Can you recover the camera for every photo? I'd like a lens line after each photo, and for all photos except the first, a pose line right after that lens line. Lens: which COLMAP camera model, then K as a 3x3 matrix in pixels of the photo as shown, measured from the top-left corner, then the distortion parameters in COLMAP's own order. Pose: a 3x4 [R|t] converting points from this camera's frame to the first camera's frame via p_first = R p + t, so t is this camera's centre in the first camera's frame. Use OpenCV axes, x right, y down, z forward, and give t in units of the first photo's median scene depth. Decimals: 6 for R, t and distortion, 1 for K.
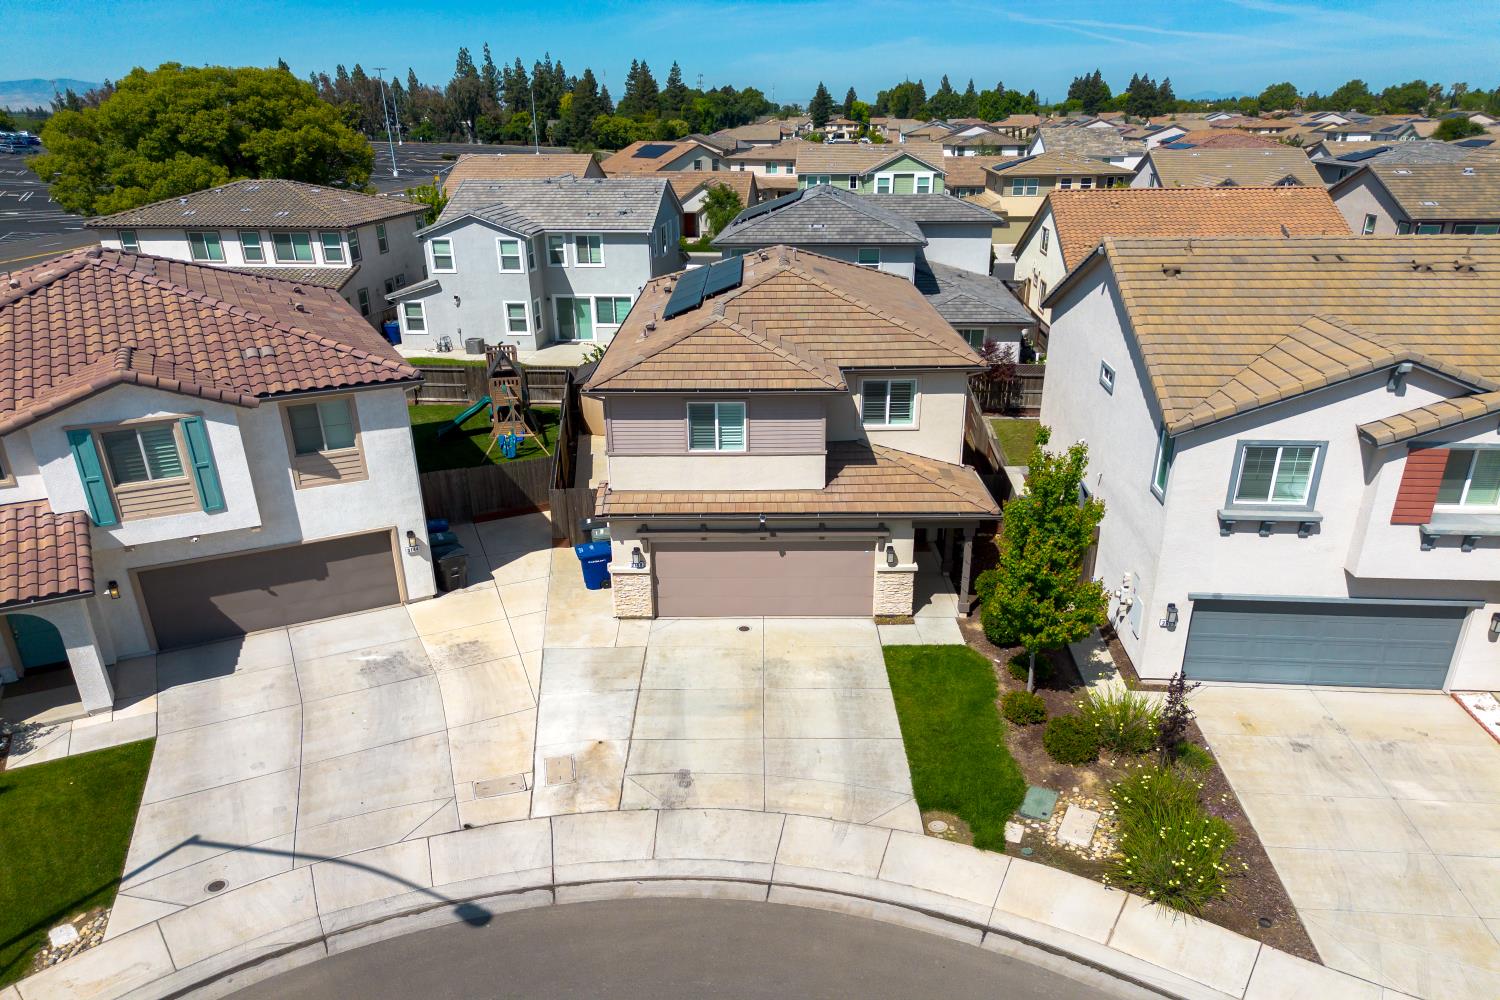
lens RADIAL K [[1108.5, 0, 745.2], [0, 1108.5, 555.6], [0, 0, 1]] dist [0.066489, -0.061928]
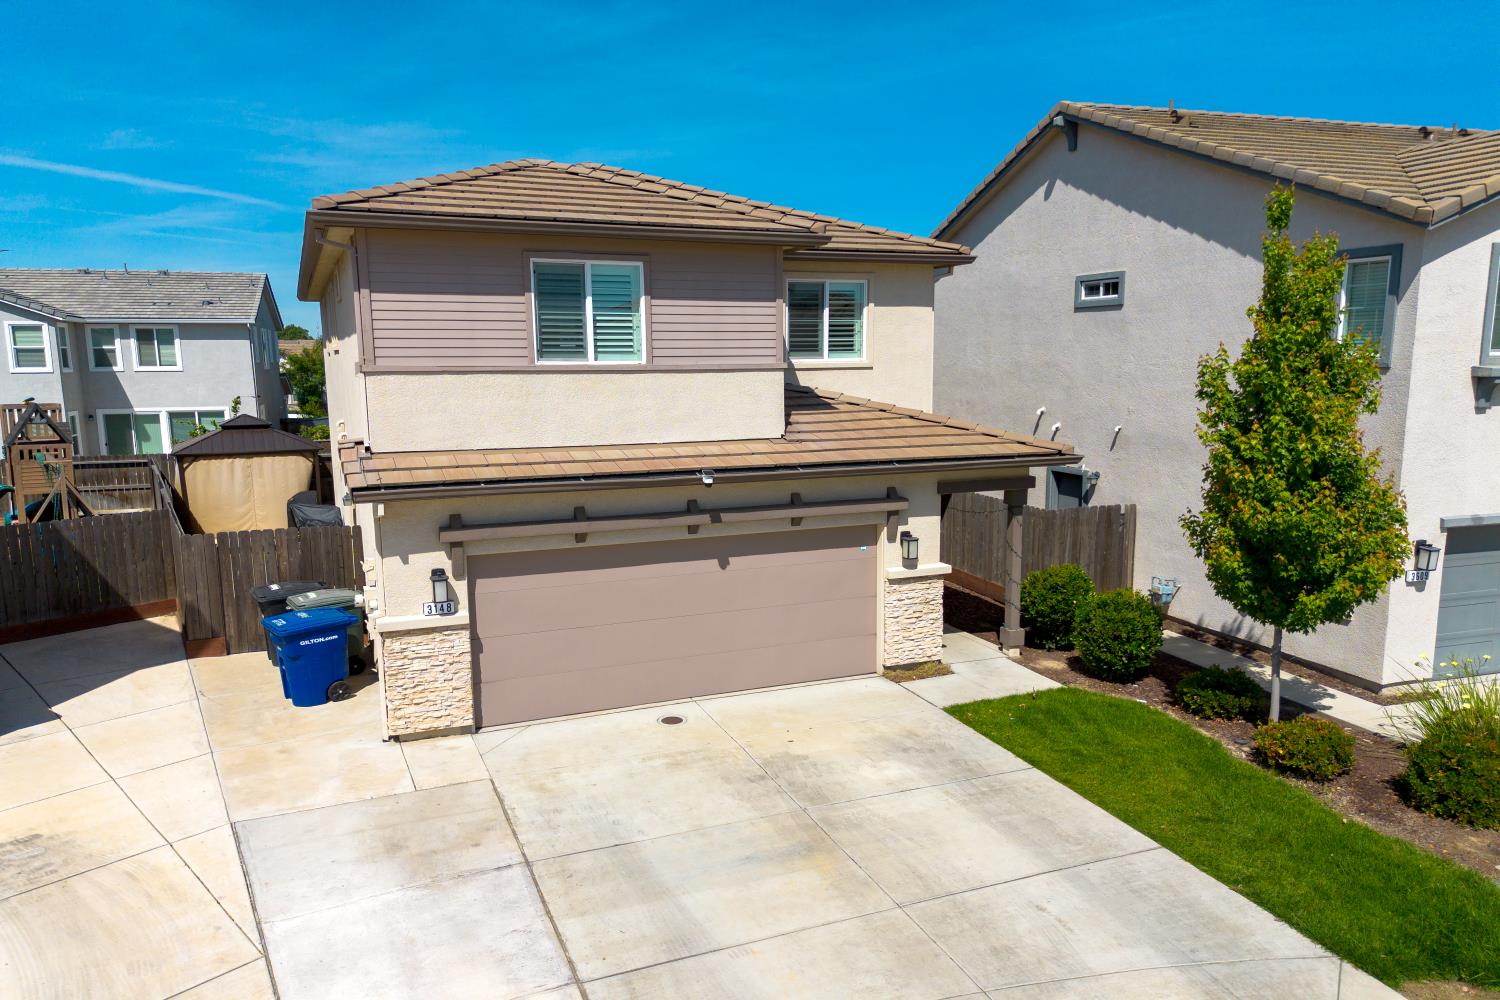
lens RADIAL K [[1108.5, 0, 752.1], [0, 1108.5, 492.2], [0, 0, 1]] dist [0.066489, -0.061928]
pose [[0.920367, -0.056599, 0.386938, -0.154724], [0.157809, 0.959081, -0.235074, 0.091645], [-0.357800, 0.277417, 0.891638, 0.524778]]
